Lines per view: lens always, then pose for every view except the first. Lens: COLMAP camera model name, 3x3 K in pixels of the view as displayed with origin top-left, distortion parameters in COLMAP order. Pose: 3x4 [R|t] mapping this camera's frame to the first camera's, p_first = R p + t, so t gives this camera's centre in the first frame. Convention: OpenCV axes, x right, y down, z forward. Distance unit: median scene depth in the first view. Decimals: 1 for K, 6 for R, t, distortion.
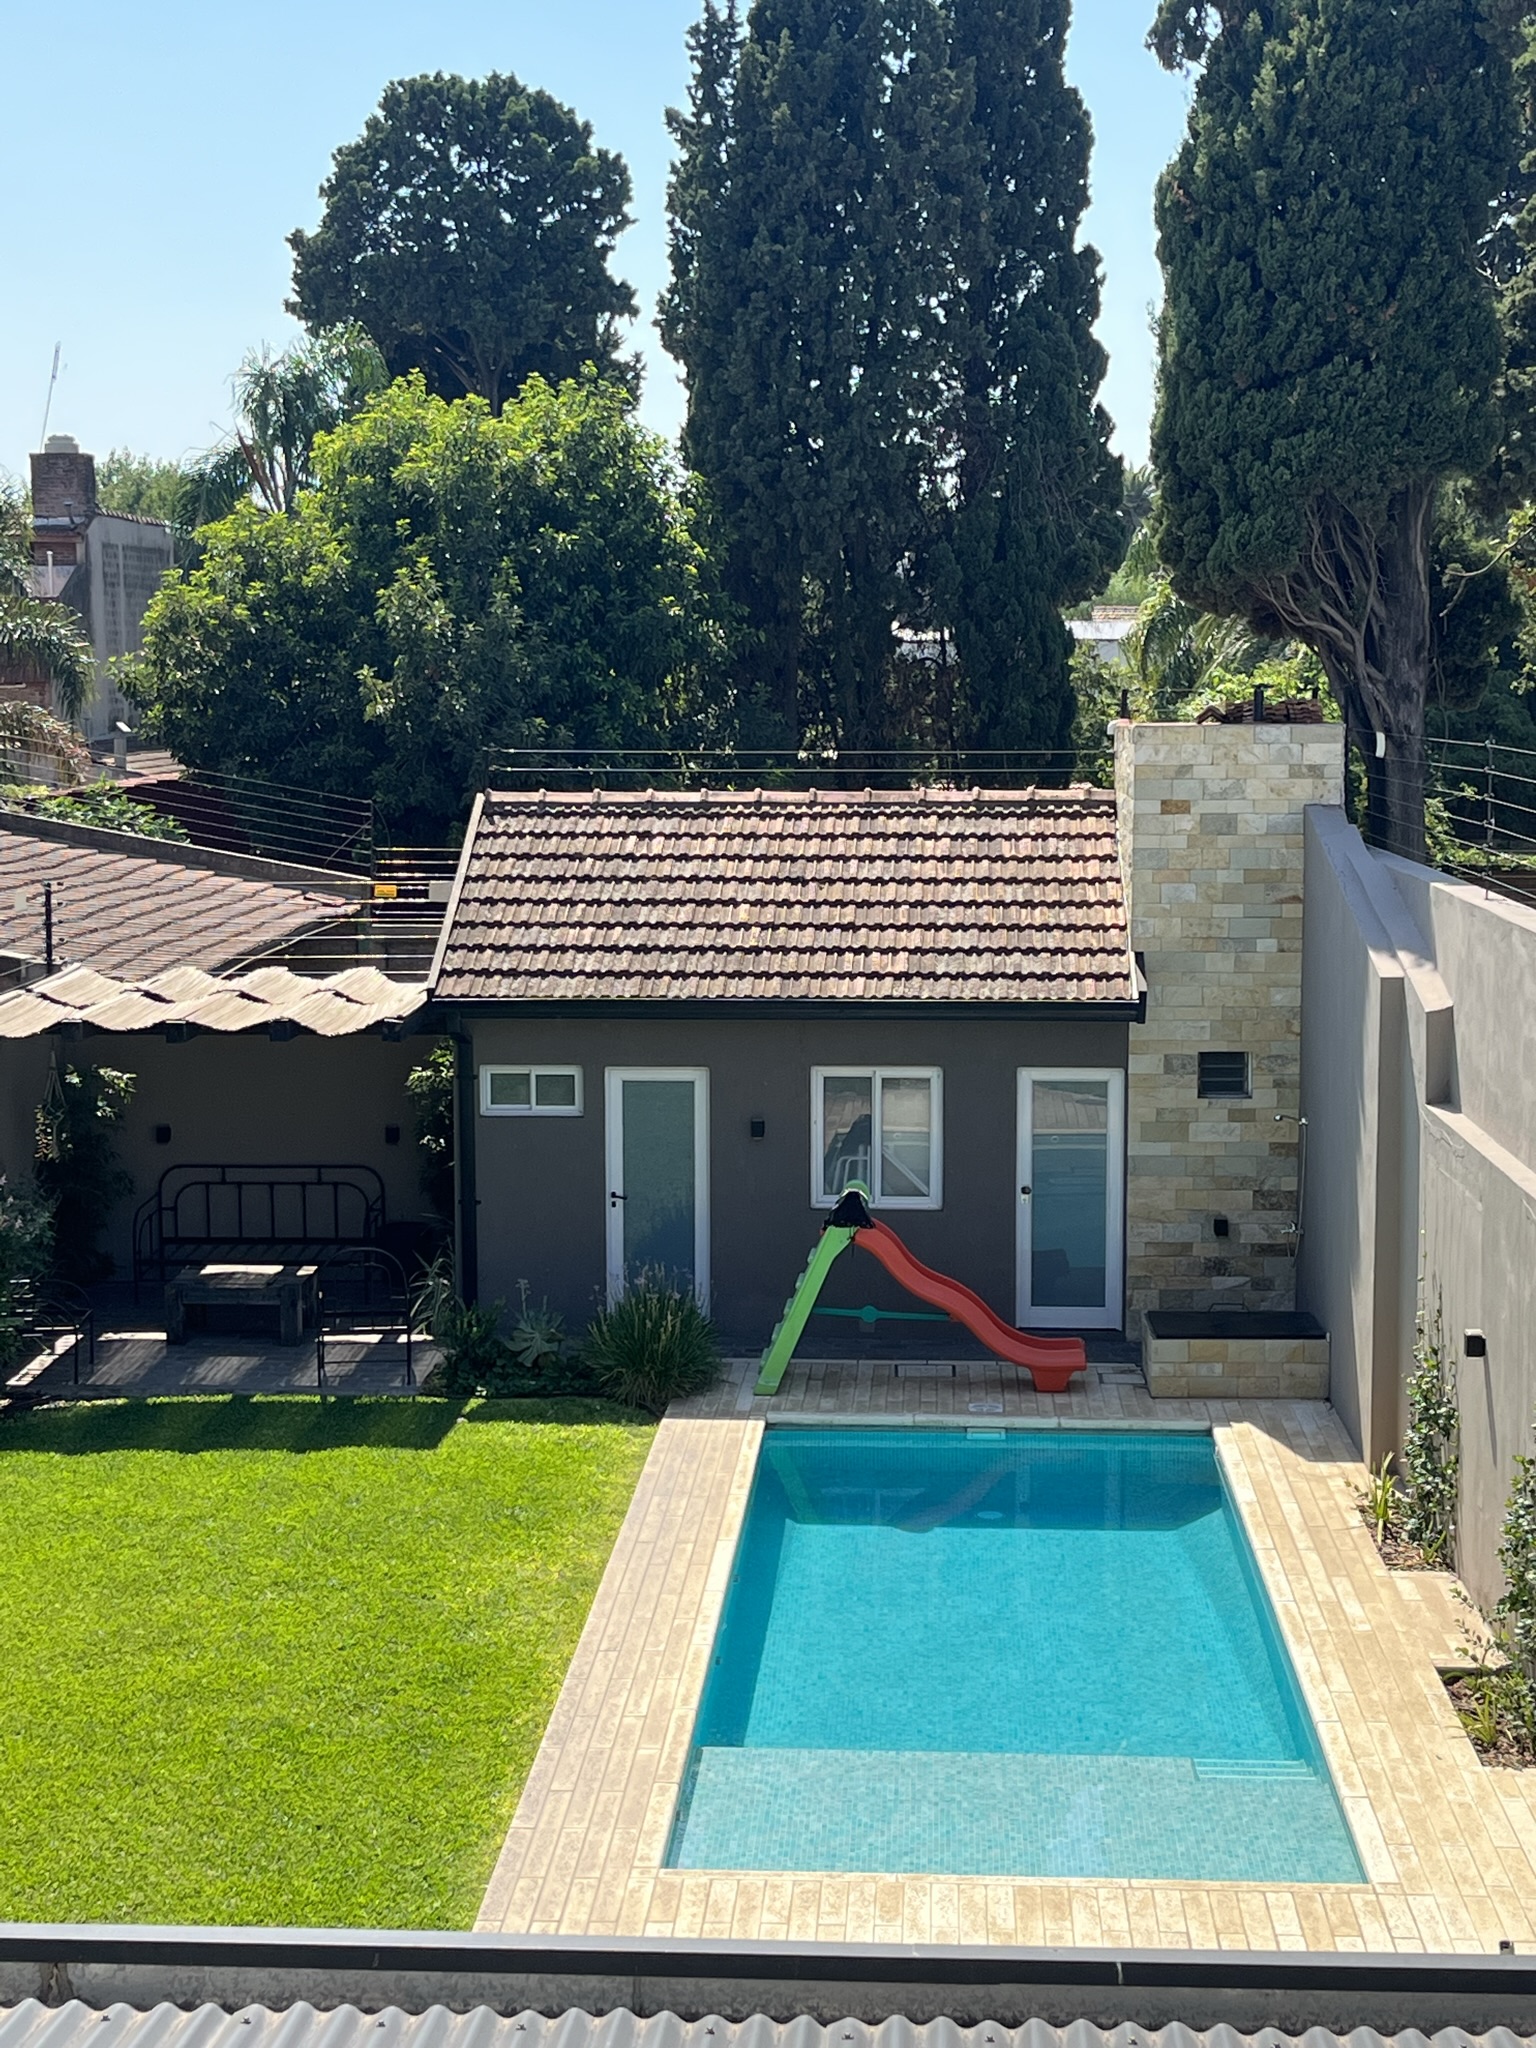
lens RADIAL K [[3160.9, 0, 751.1], [0, 3160.9, 1024.9], [0, 0, 1]] dist [0.072950, 0.000000]
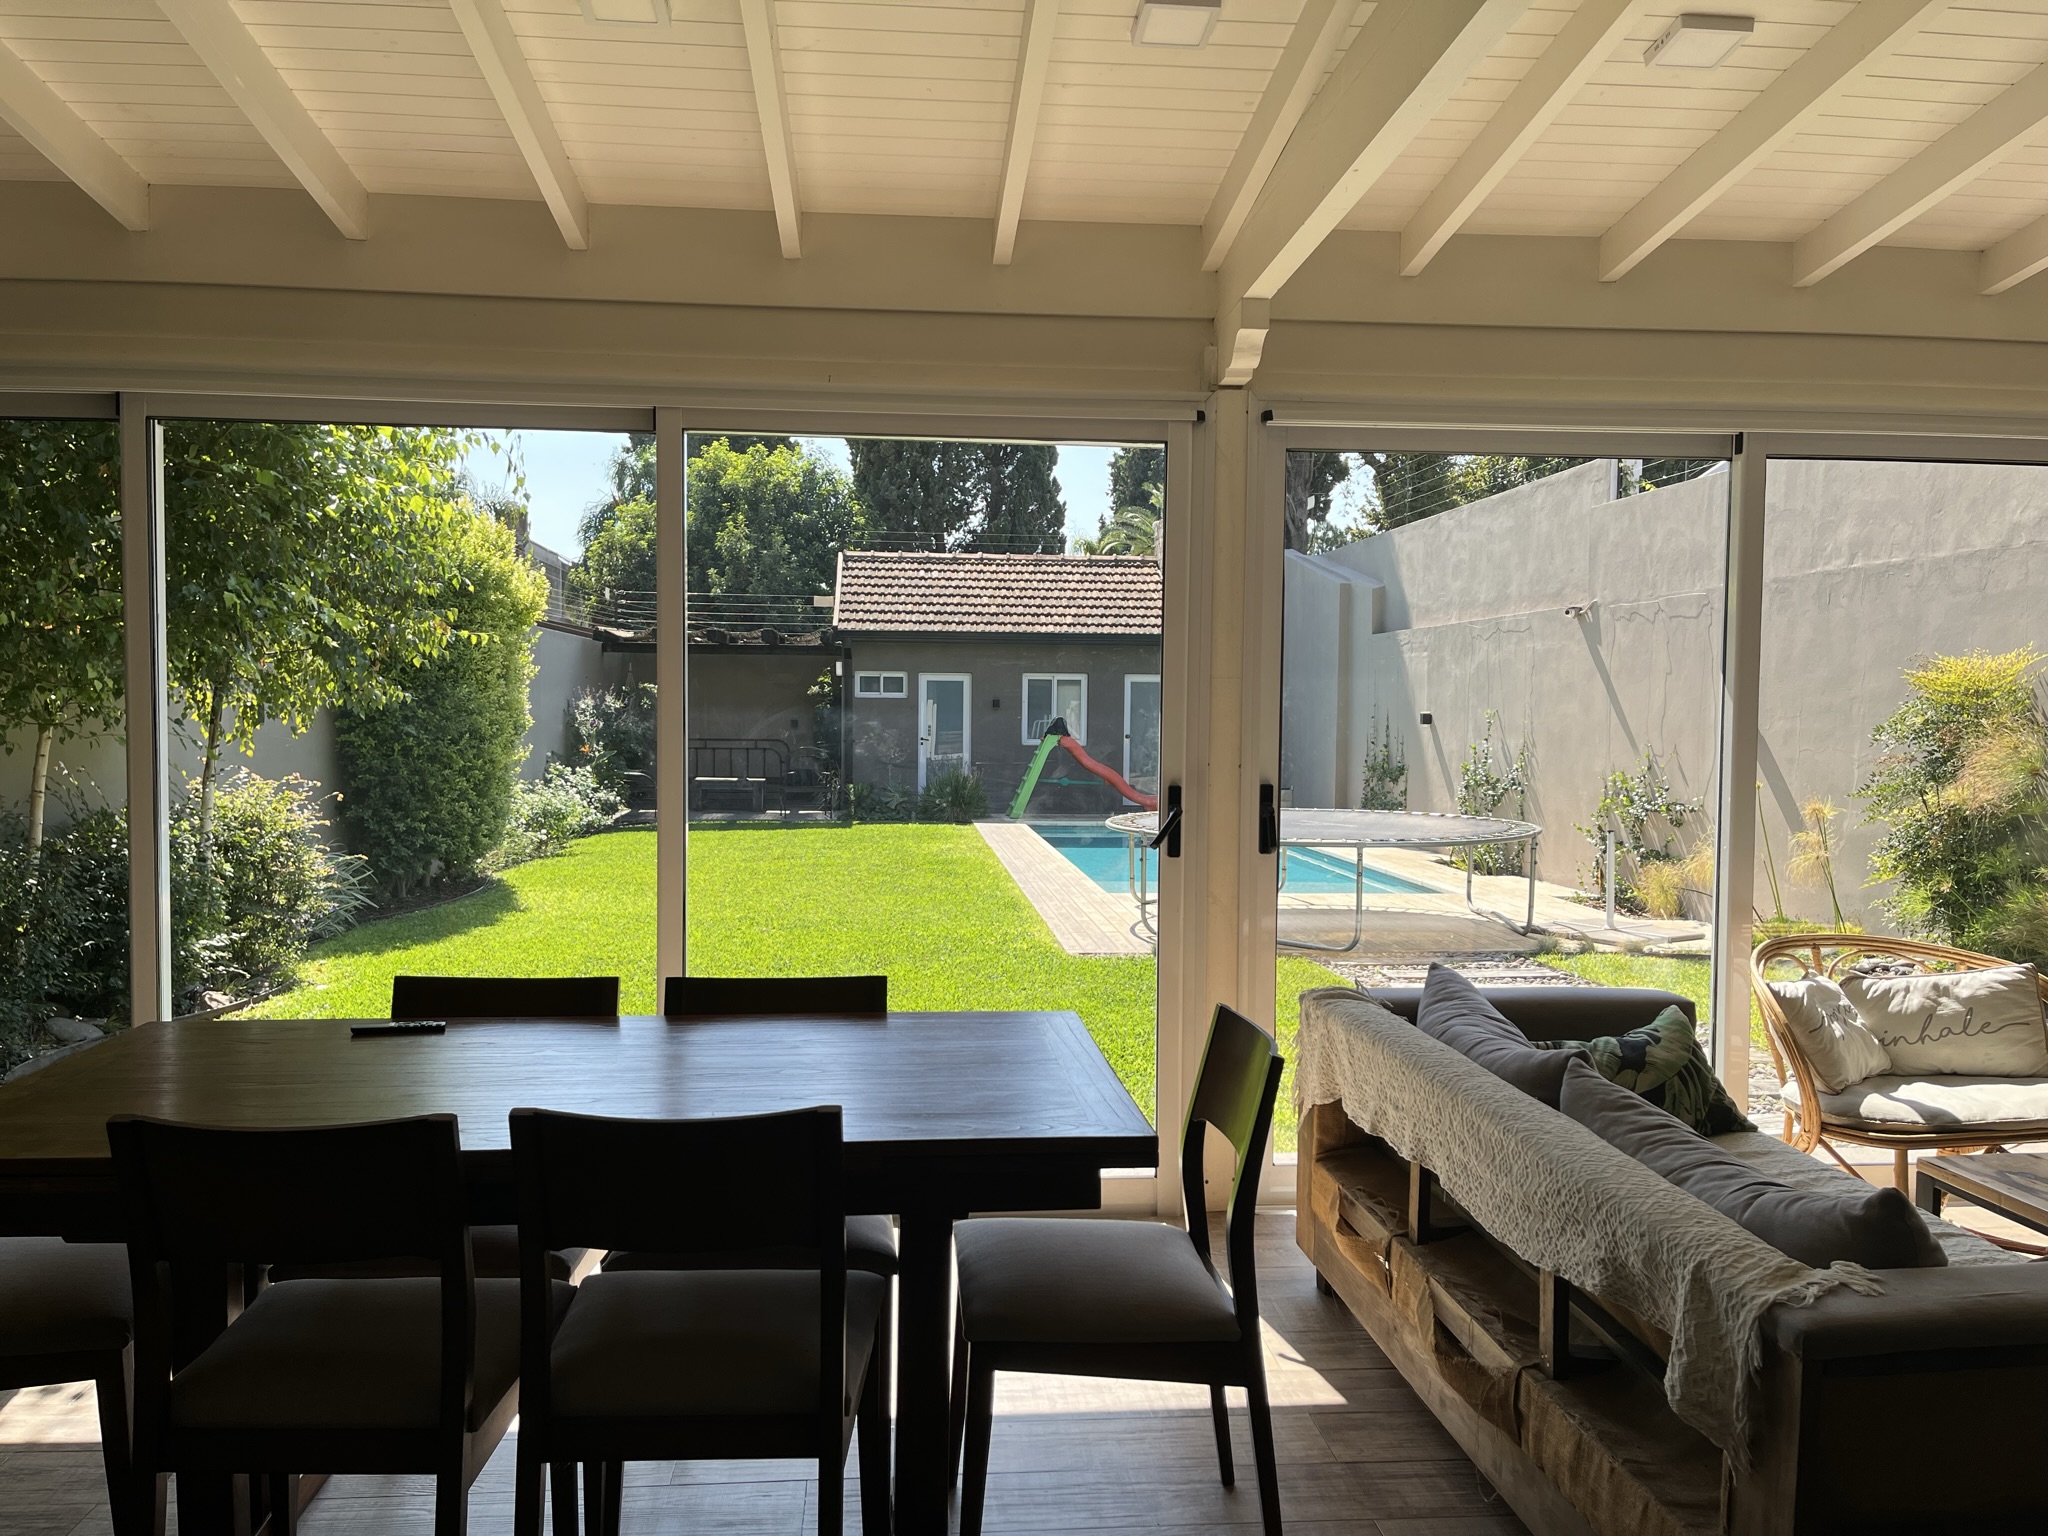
lens RADIAL K [[1549.2, 0, 1042.4], [0, 1549.2, 762.8], [0, 0, 1]] dist [0.033473, -0.018246]
pose [[0.987169, 0.005002, 0.159598, -0.121213], [0.007294, 0.997053, -0.076363, 0.140281], [-0.159510, 0.076547, 0.984224, 0.037296]]
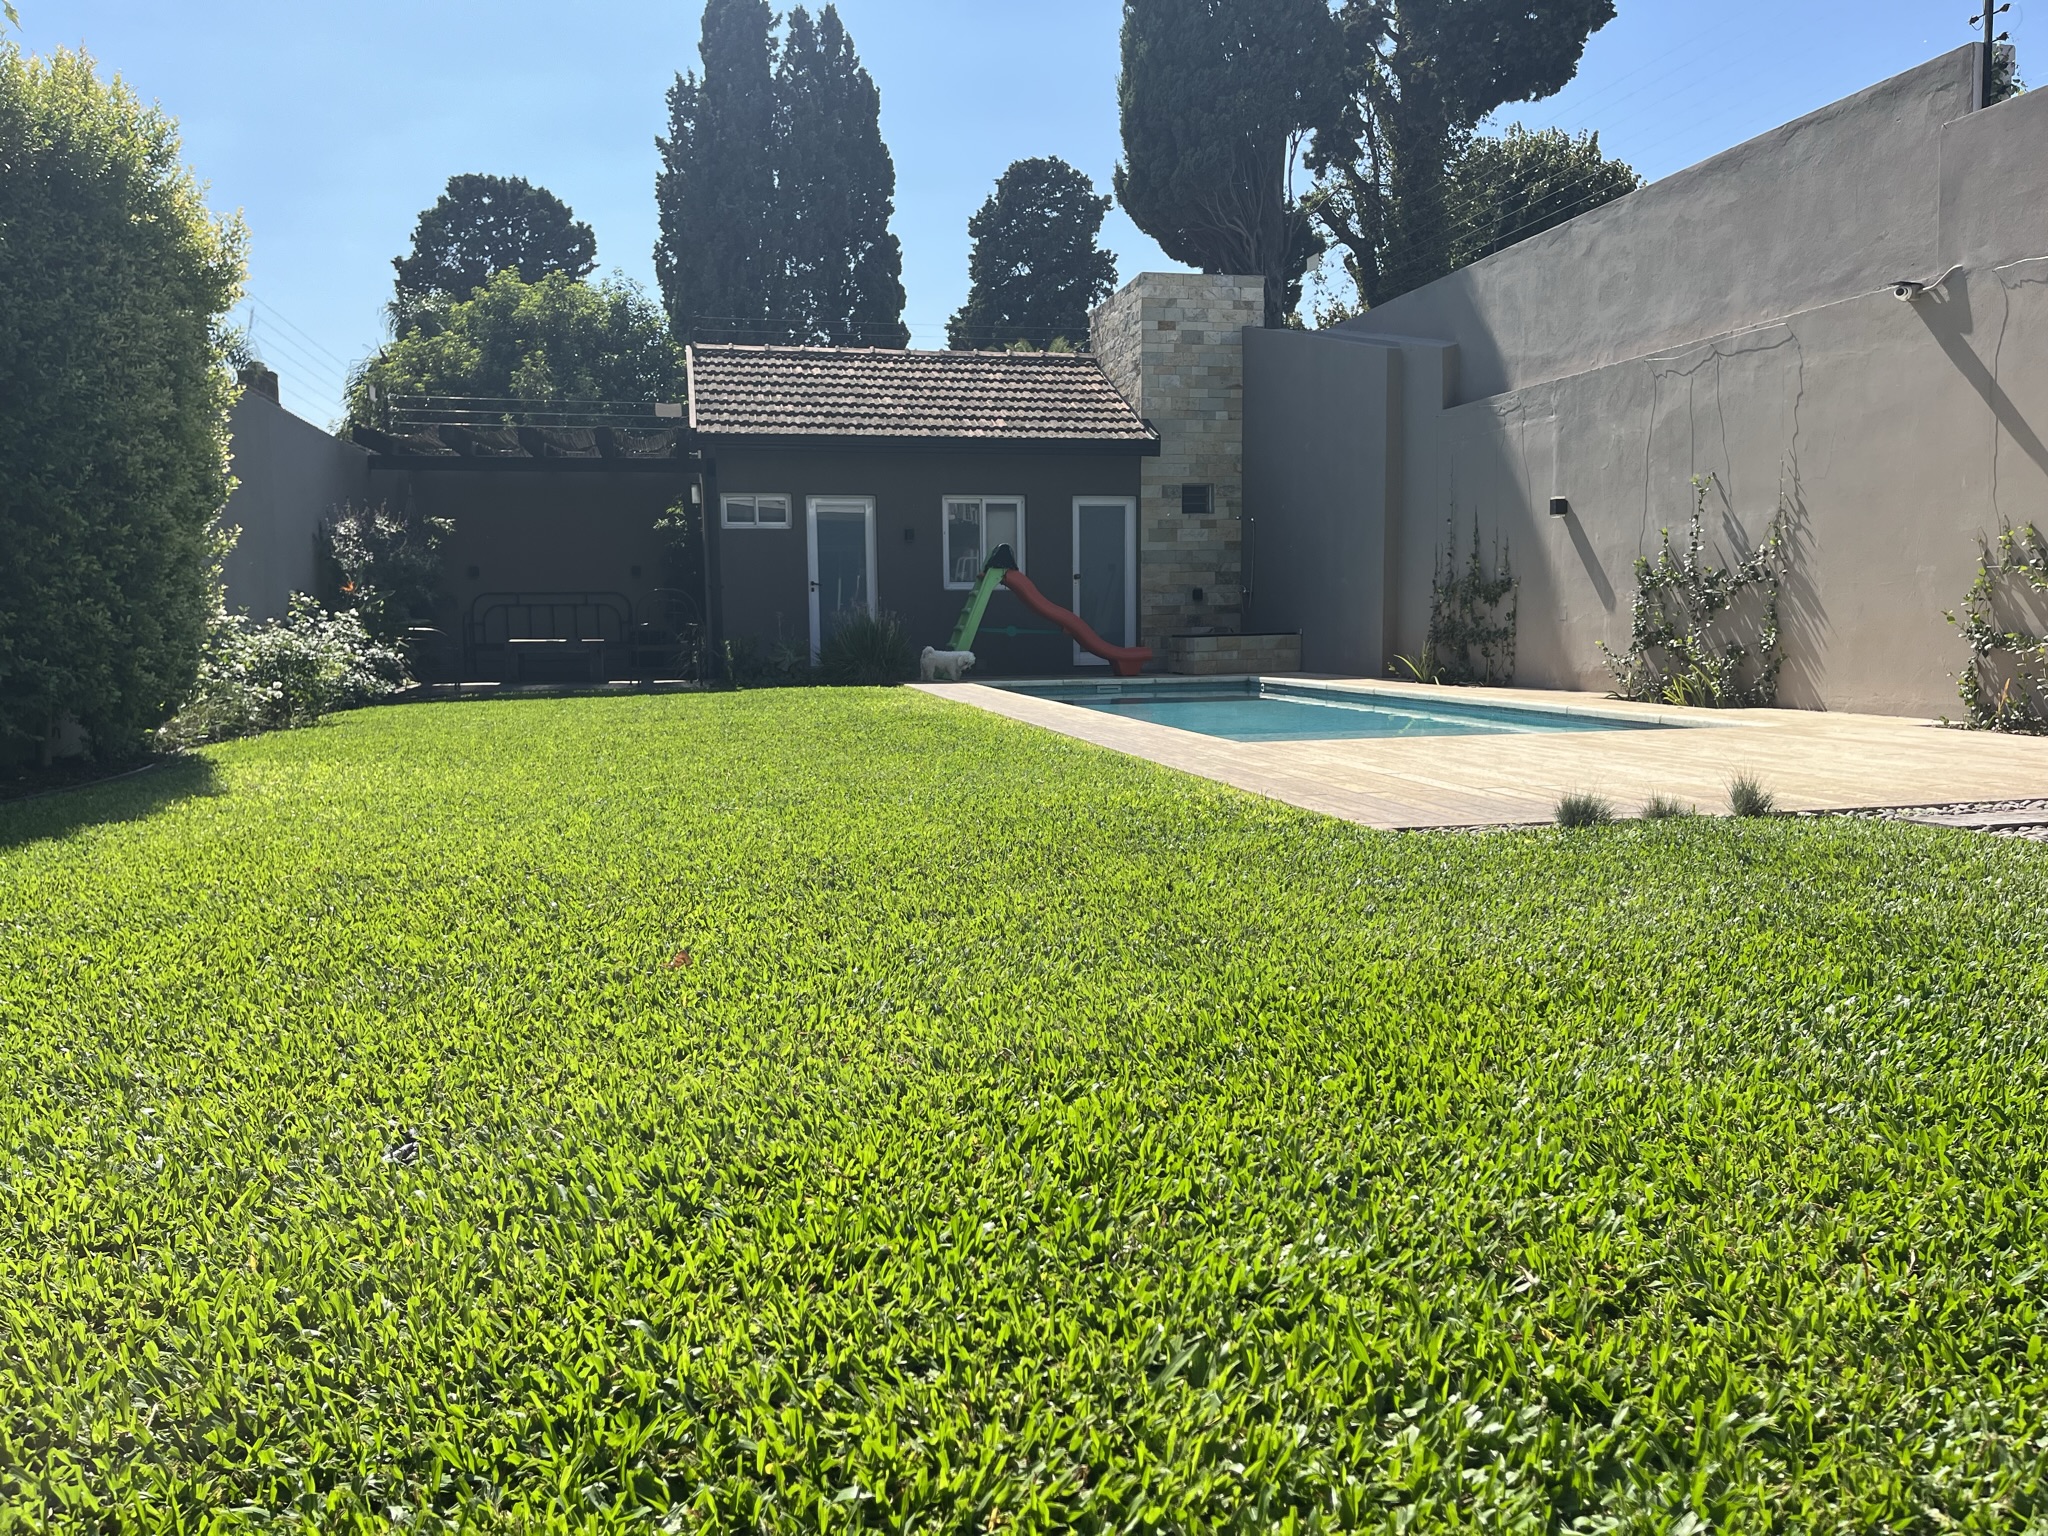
lens RADIAL K [[1549.2, 0, 1029.1], [0, 1549.2, 765.8], [0, 0, 1]] dist [0.033473, -0.018246]
pose [[0.962251, -0.036014, 0.269769, -0.143891], [0.041102, 0.999067, -0.013231, 0.151963], [-0.269041, 0.023819, 0.962834, 0.258772]]
